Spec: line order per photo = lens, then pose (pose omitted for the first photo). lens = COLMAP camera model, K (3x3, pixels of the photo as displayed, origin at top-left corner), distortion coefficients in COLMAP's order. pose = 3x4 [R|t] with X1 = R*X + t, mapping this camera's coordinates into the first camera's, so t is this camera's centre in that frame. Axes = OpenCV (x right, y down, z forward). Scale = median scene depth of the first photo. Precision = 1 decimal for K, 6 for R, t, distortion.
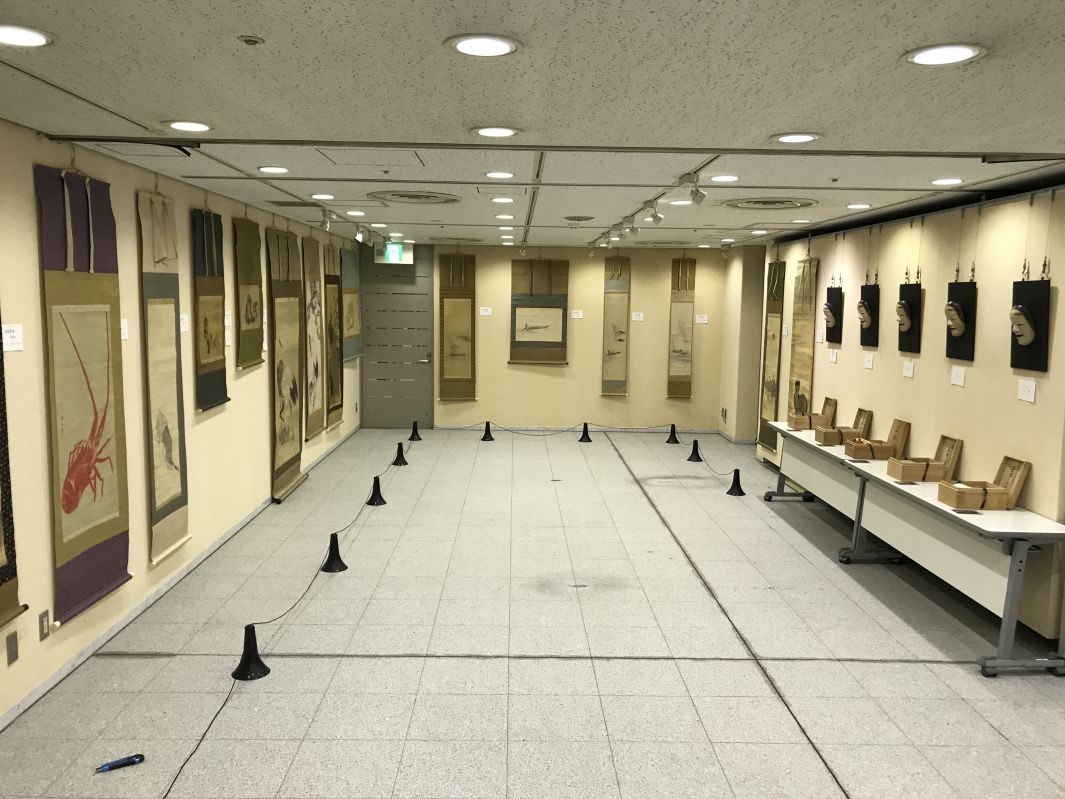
lens RADIAL K [[871.4, 0, 532.0], [0, 871.4, 400.1], [0, 0, 1]] dist [0.005359, -0.000488]
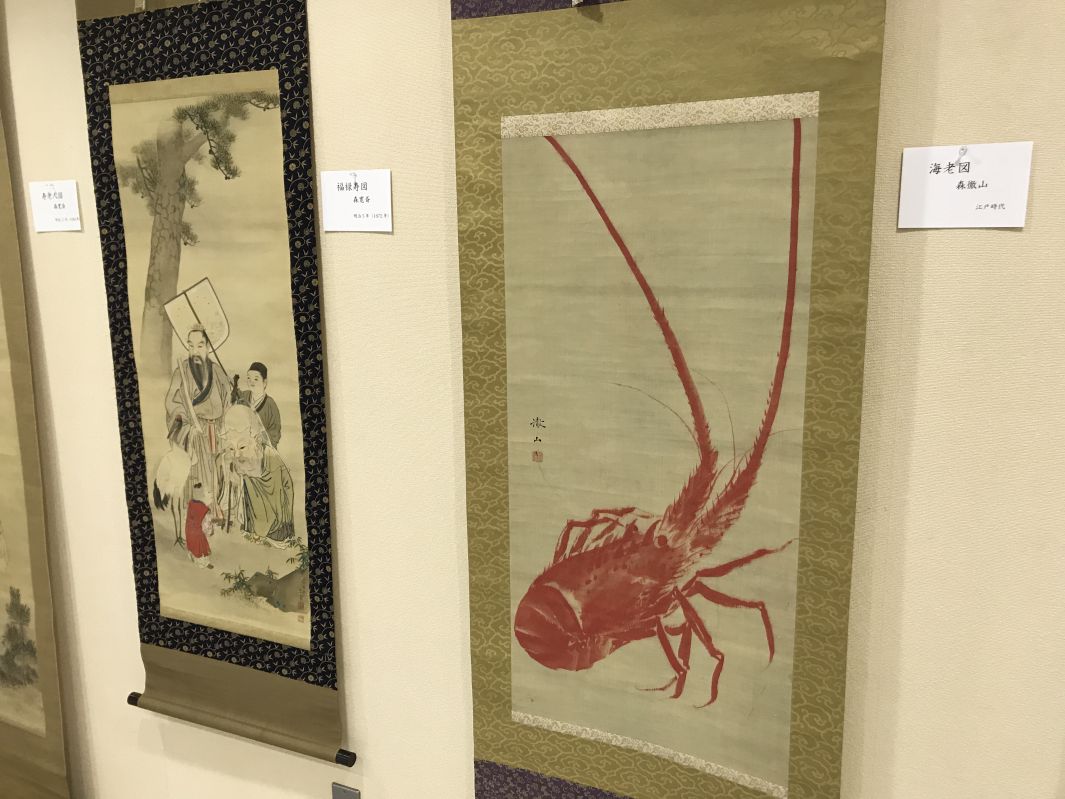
lens RADIAL K [[871.4, 0, 532.8], [0, 871.4, 399.1], [0, 0, 1]] dist [0.005359, -0.000488]
pose [[-0.429415, 0.151510, -0.890307, -0.188181], [-0.109370, 0.969847, 0.217797, -0.066695], [0.896460, 0.190898, -0.399896, 1.065994]]
